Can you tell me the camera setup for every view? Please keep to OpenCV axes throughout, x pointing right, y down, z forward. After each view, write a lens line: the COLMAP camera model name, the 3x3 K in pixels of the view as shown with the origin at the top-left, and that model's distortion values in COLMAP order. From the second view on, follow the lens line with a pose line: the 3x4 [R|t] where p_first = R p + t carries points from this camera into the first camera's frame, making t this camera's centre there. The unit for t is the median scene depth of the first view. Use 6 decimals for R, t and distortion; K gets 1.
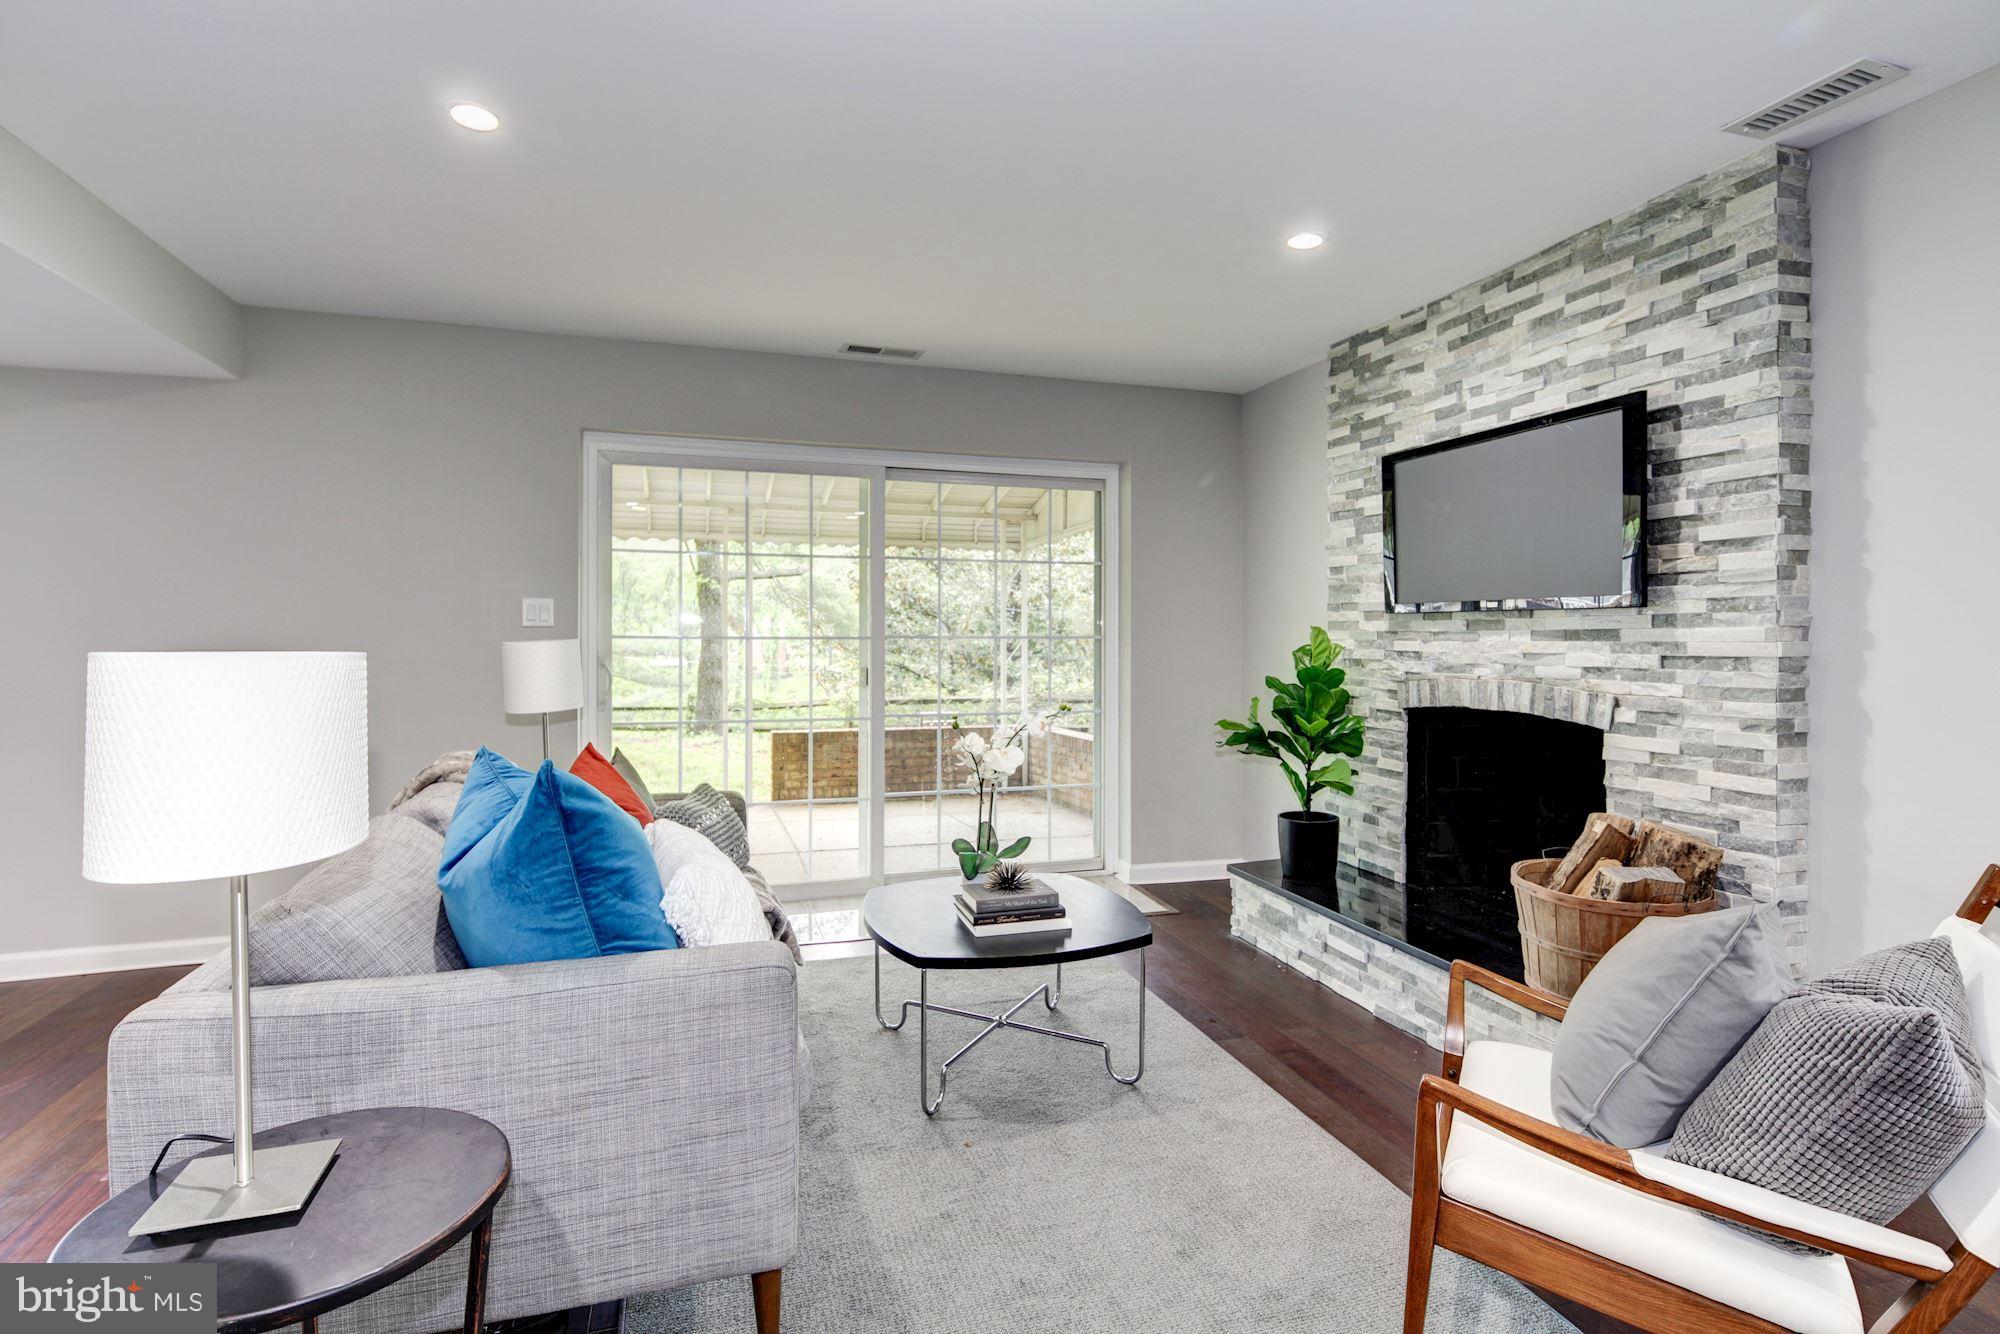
lens RADIAL K [[965.1, 0, 996.9], [0, 965.1, 640.5], [0, 0, 1]] dist [0.000823, -0.000090]
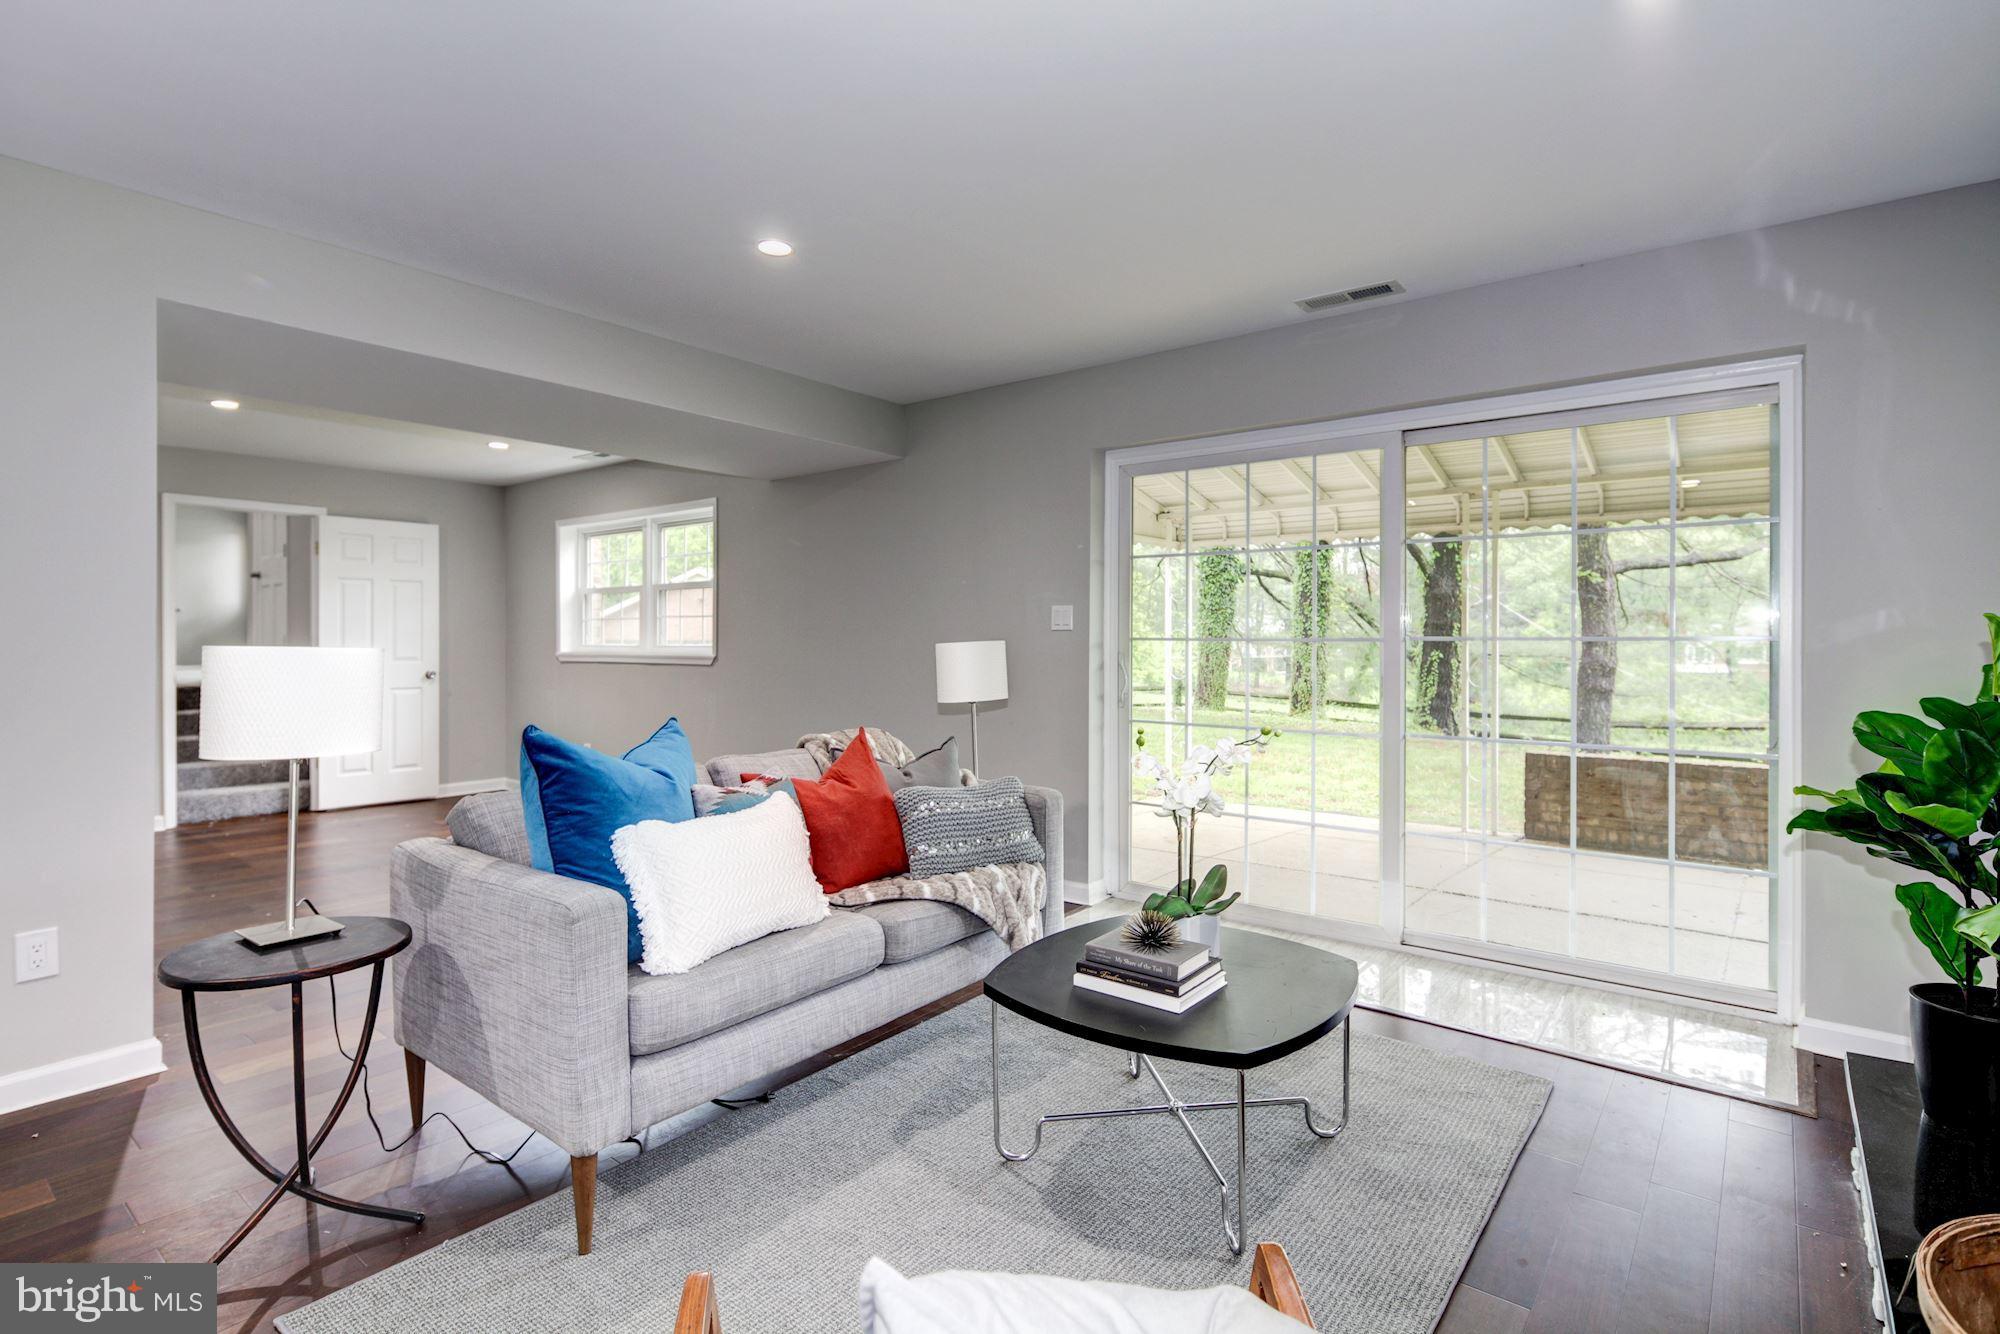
lens RADIAL K [[965.1, 0, 996.9], [0, 965.1, 640.5], [0, 0, 1]] dist [0.000823, -0.000090]
pose [[0.555876, 0.000906, -0.831265, 0.400215], [-0.002944, 0.999995, -0.000878, -0.000496], [0.831260, 0.002935, 0.555876, 0.278891]]
